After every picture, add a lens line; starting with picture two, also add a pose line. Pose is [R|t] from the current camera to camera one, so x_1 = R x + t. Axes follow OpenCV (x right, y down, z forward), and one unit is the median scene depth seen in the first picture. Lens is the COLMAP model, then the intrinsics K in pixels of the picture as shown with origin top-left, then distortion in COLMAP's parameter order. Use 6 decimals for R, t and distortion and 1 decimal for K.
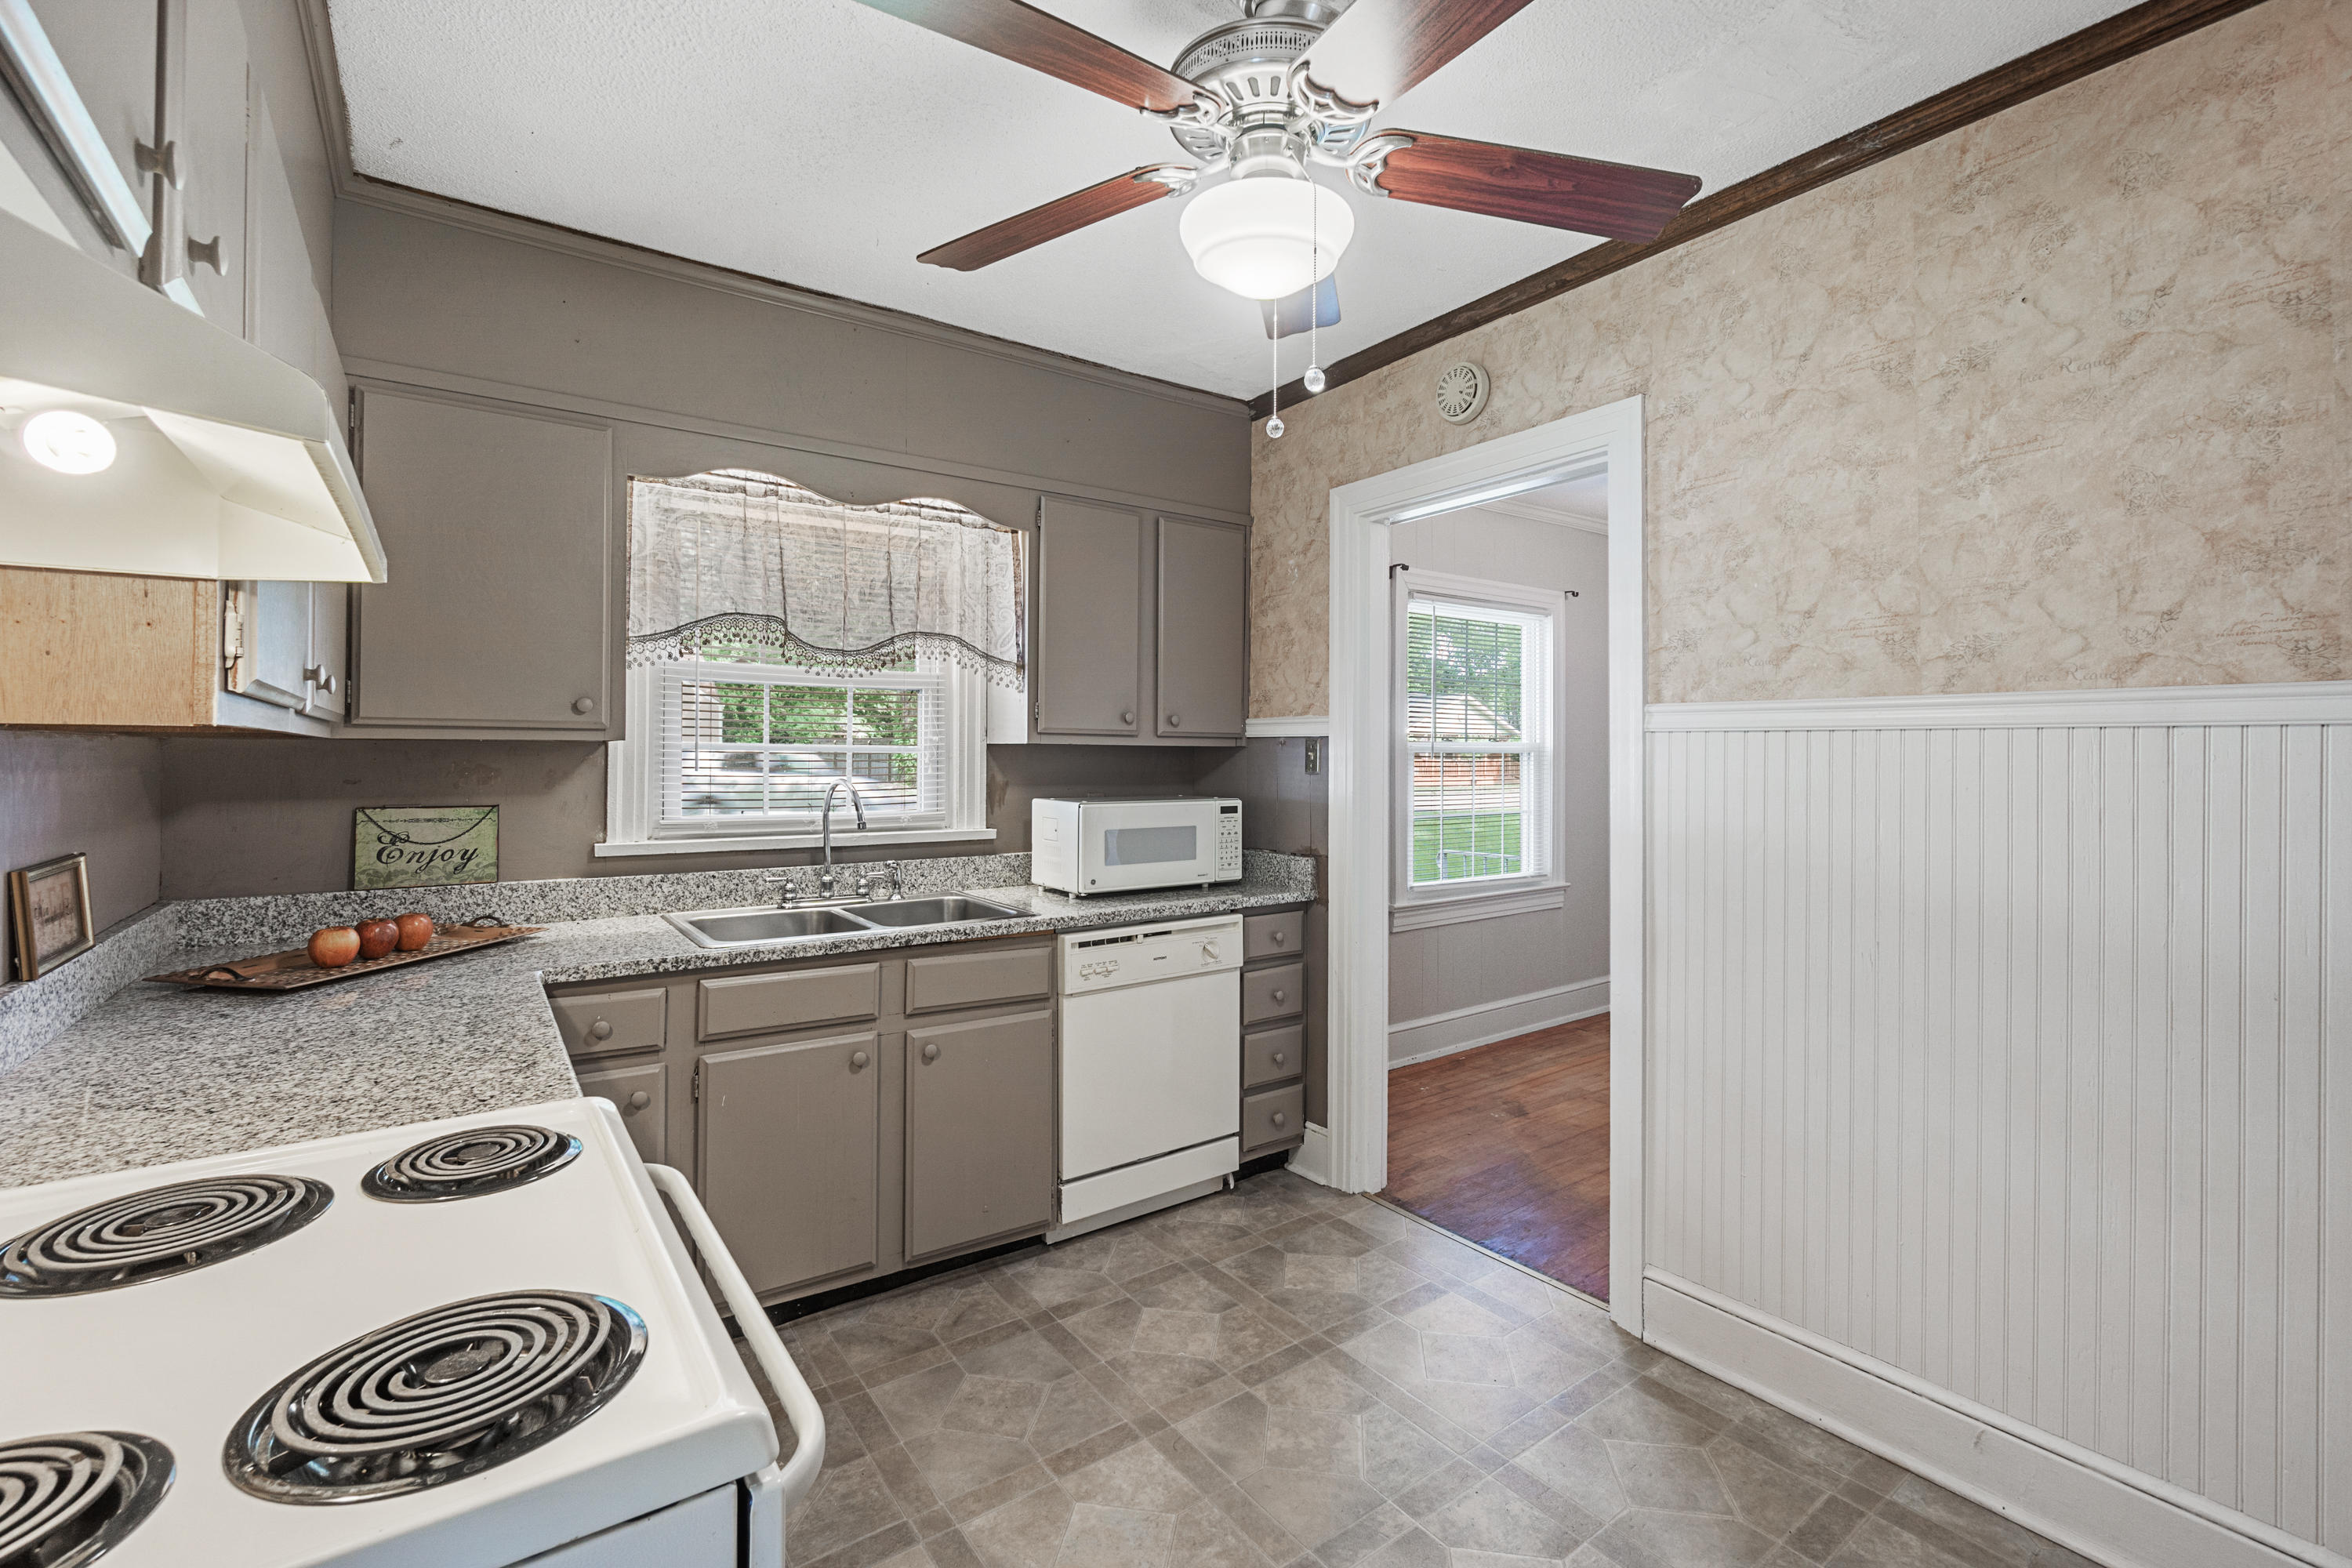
lens RADIAL K [[1032.9, 0, 1171.7], [0, 1032.9, 747.6], [0, 0, 1]] dist [-0.002884, -0.000136]
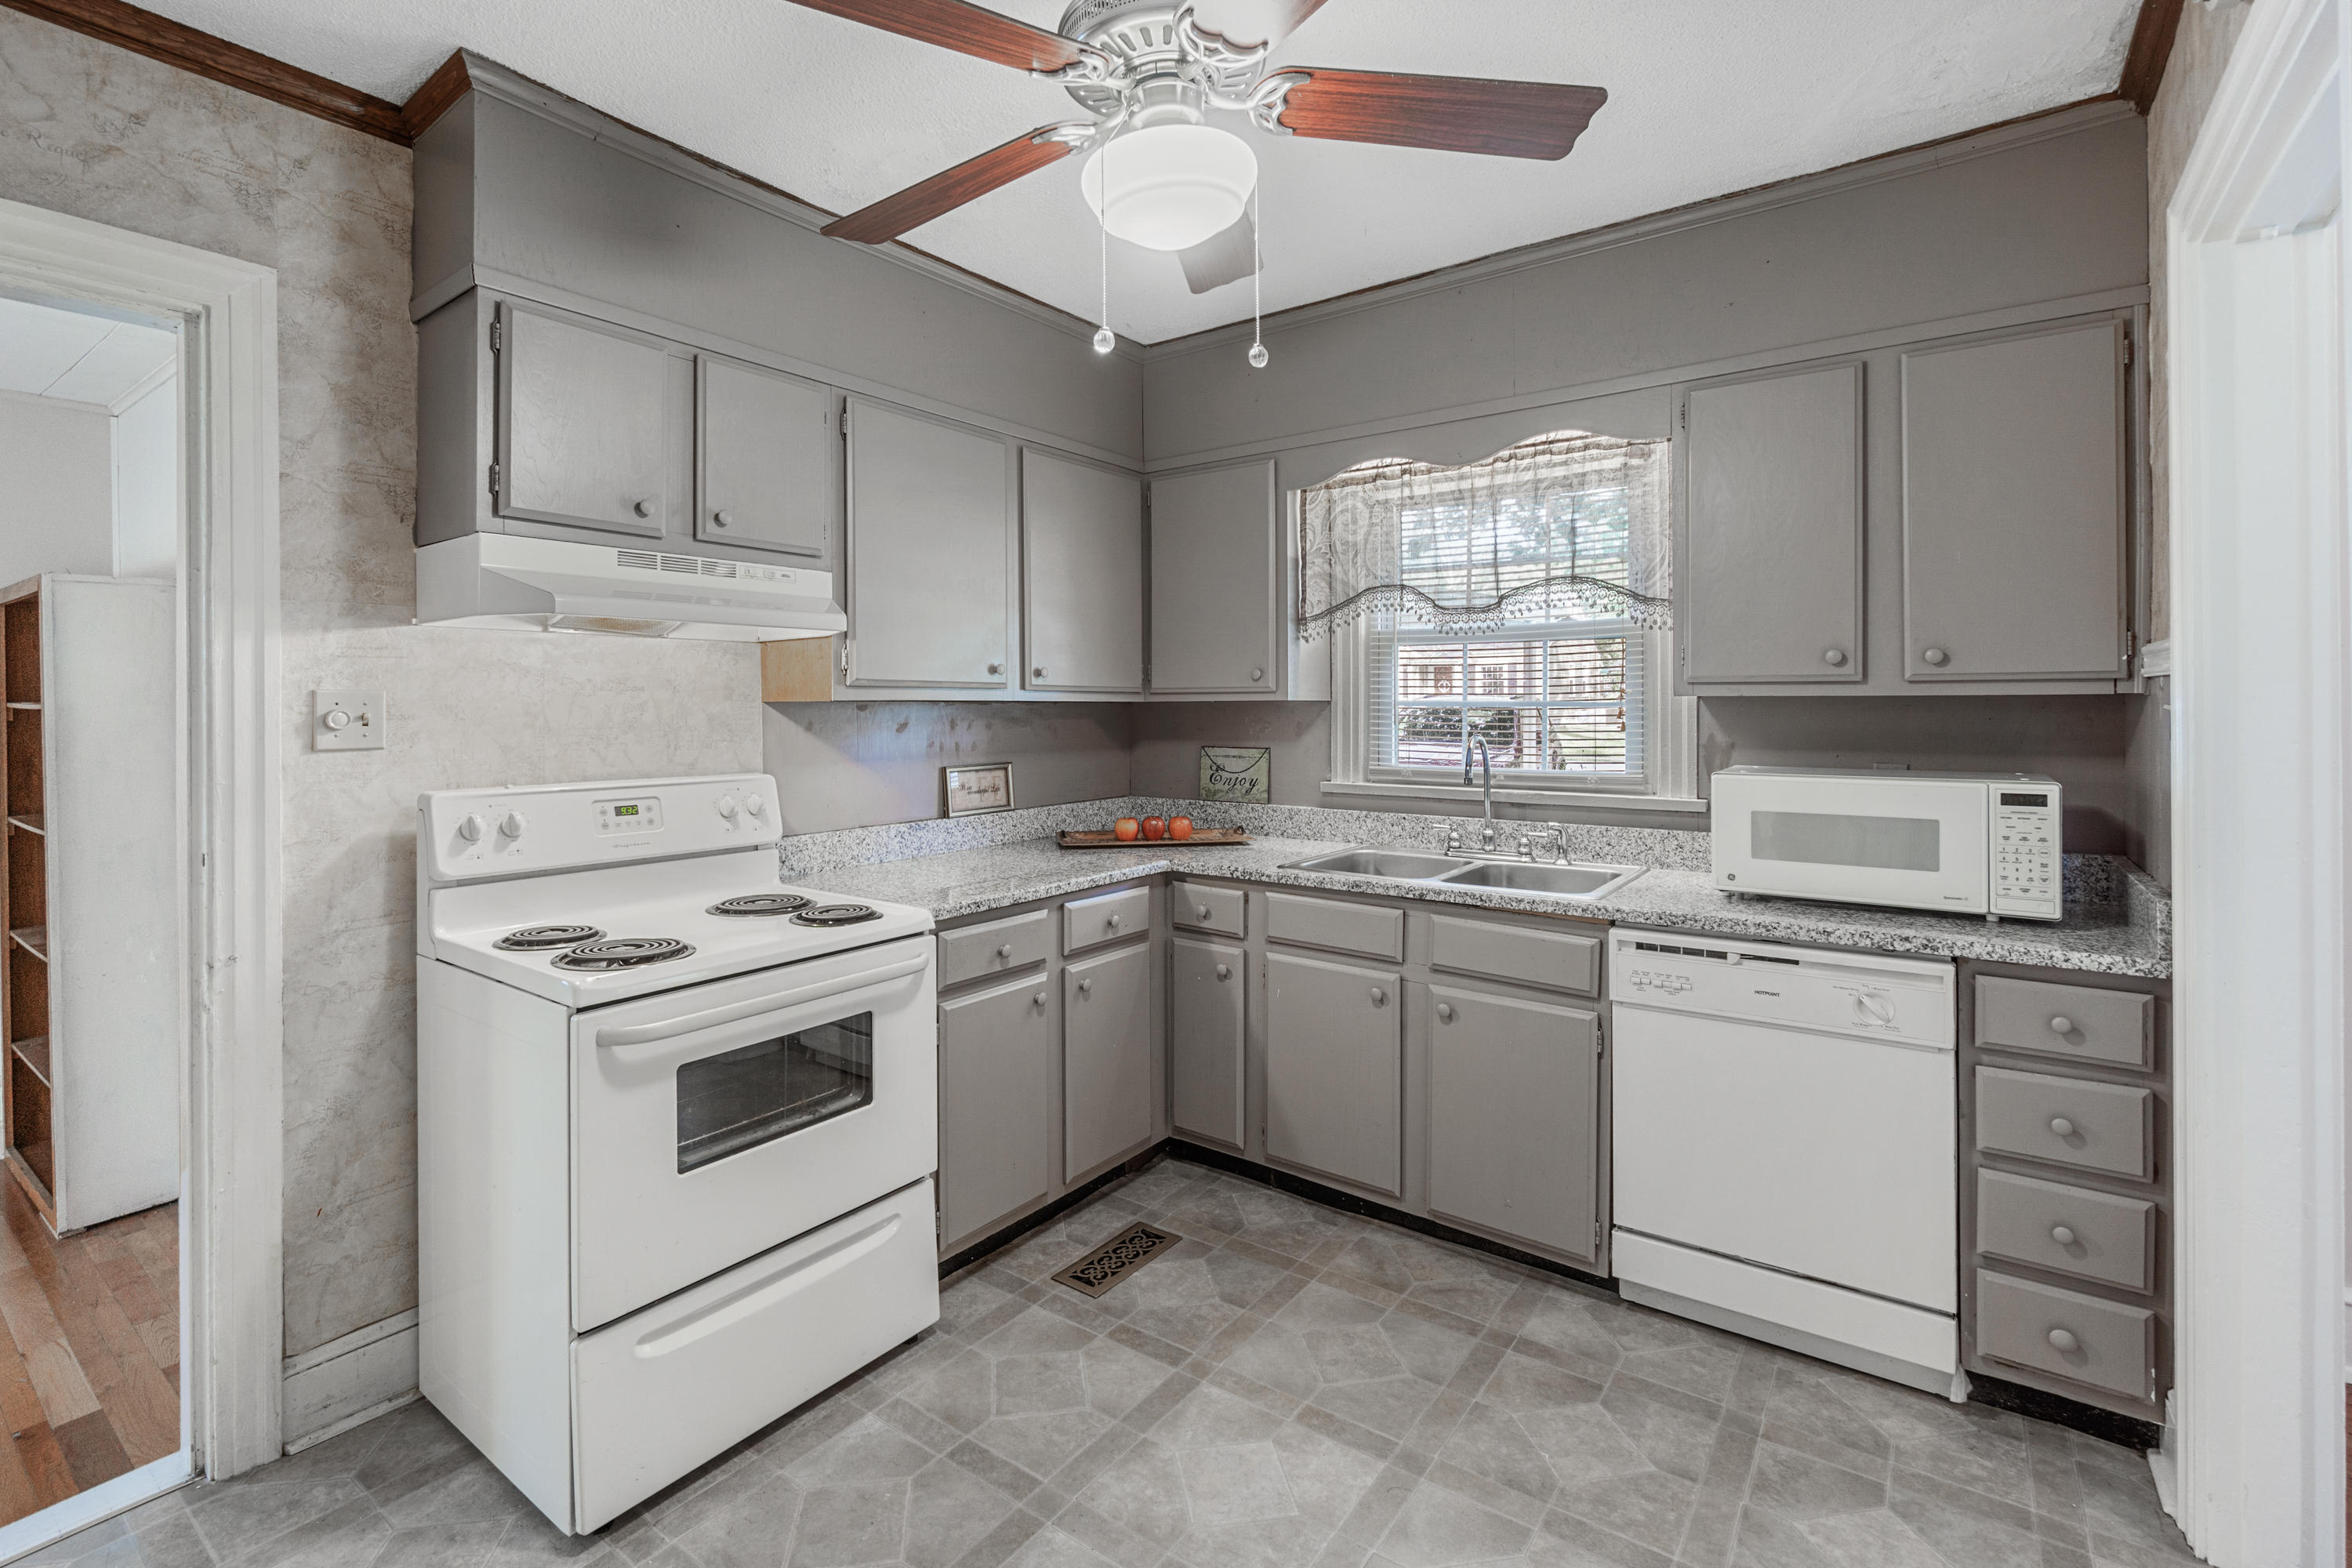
lens RADIAL K [[1064.7, 0, 1142.9], [0, 1064.7, 709.7], [0, 0, 1]] dist [-0.001316, 0.000595]
pose [[0.299037, -0.002428, -0.954238, 0.633532], [0.009402, 0.999956, 0.000402, 0.002689], [0.954195, -0.009092, 0.299047, 0.409355]]
